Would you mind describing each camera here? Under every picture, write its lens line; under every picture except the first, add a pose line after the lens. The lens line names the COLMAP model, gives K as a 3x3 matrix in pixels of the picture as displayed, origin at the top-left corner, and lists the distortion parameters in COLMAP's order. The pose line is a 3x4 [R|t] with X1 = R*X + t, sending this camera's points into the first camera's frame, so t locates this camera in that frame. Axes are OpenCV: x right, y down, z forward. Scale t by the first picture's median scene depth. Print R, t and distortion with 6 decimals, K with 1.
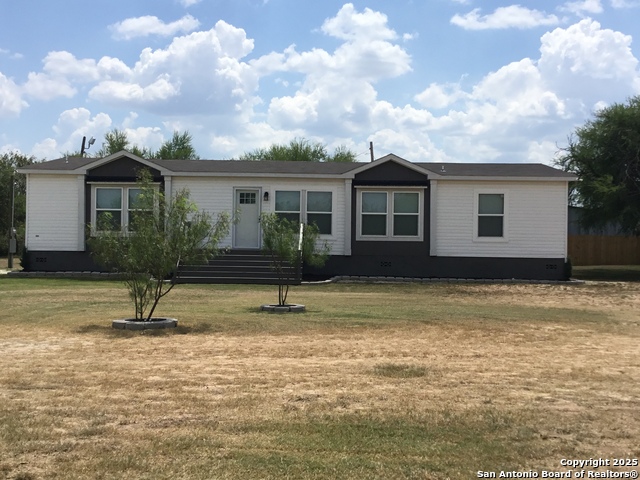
lens RADIAL K [[814.0, 0, 320.0], [0, 814.0, 240.0], [0, 0, 1]] dist [0.086759, 0.035992]
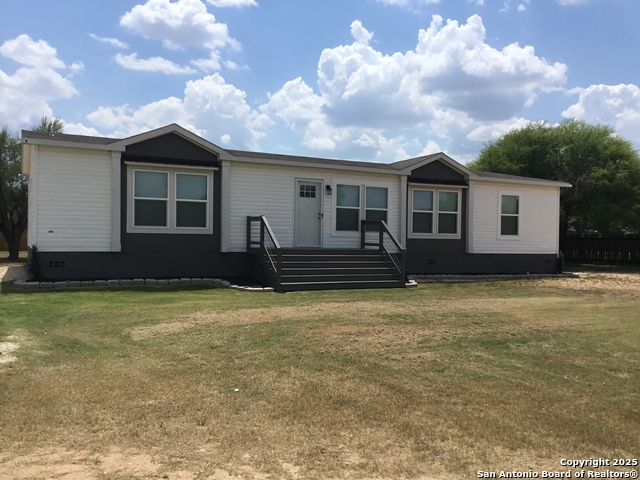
lens RADIAL K [[584.6, 0, 320.0], [0, 584.6, 240.0], [0, 0, 1]] dist [0.119361, -0.246190]
pose [[0.875485, -0.000347, 0.483246, -0.391893], [-0.009059, 0.999812, 0.017130, -0.008543], [-0.483161, -0.019375, 0.875317, 0.427686]]
